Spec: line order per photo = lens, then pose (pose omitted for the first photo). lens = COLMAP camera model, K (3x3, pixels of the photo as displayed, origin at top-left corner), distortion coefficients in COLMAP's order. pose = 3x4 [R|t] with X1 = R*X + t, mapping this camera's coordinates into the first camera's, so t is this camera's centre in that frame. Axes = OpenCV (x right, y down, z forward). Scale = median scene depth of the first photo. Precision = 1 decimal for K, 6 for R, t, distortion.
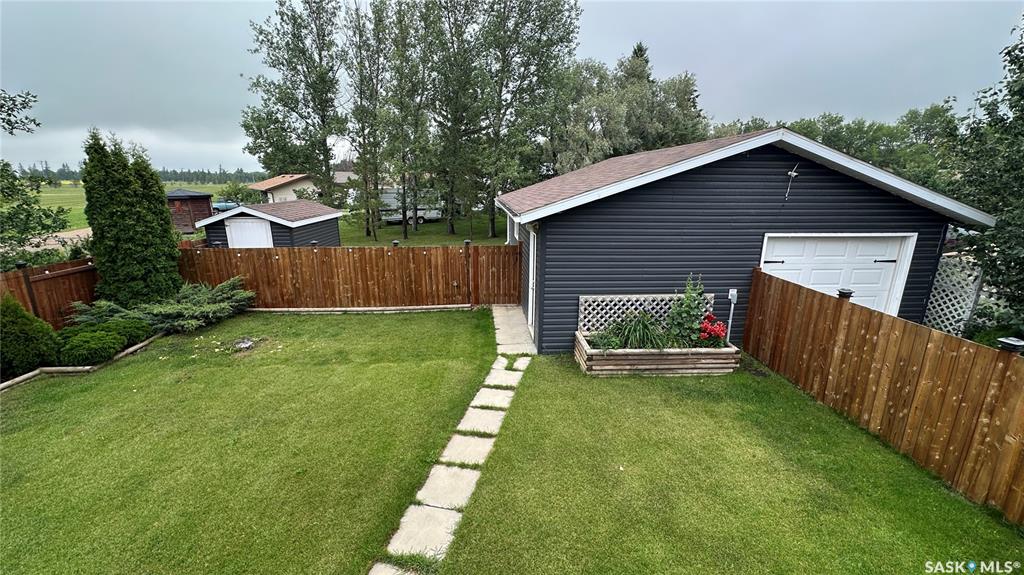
lens RADIAL K [[406.8, 0, 511.8], [0, 406.8, 285.3], [0, 0, 1]] dist [-0.002259, -0.000064]
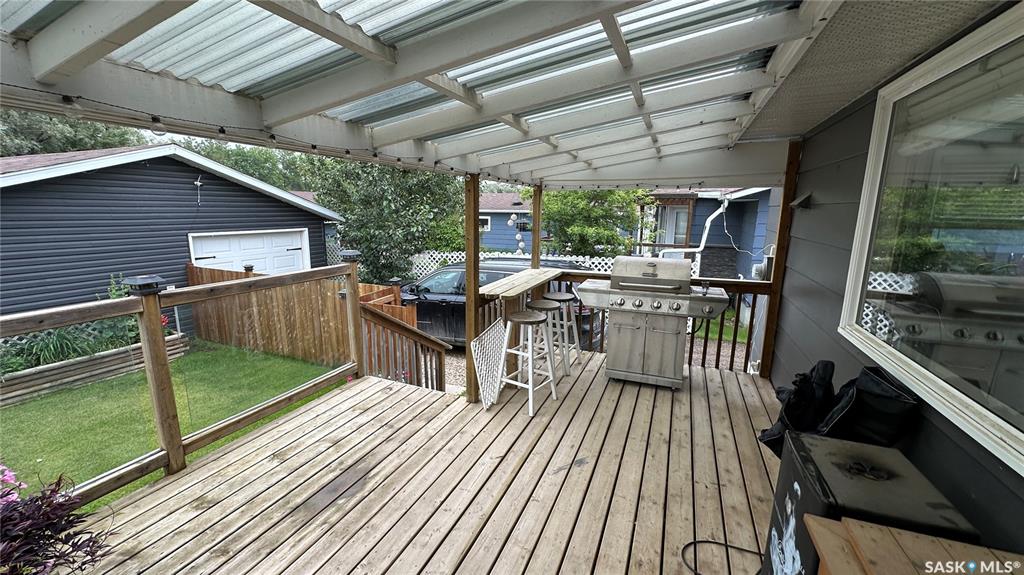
lens RADIAL K [[406.8, 0, 508.9], [0, 406.8, 287.6], [0, 0, 1]] dist [-0.002259, -0.000064]
pose [[0.454960, -0.170159, 0.874104, 0.001421], [0.215440, 0.973448, 0.077364, 0.140292], [-0.864059, 0.153119, 0.479539, -0.349625]]
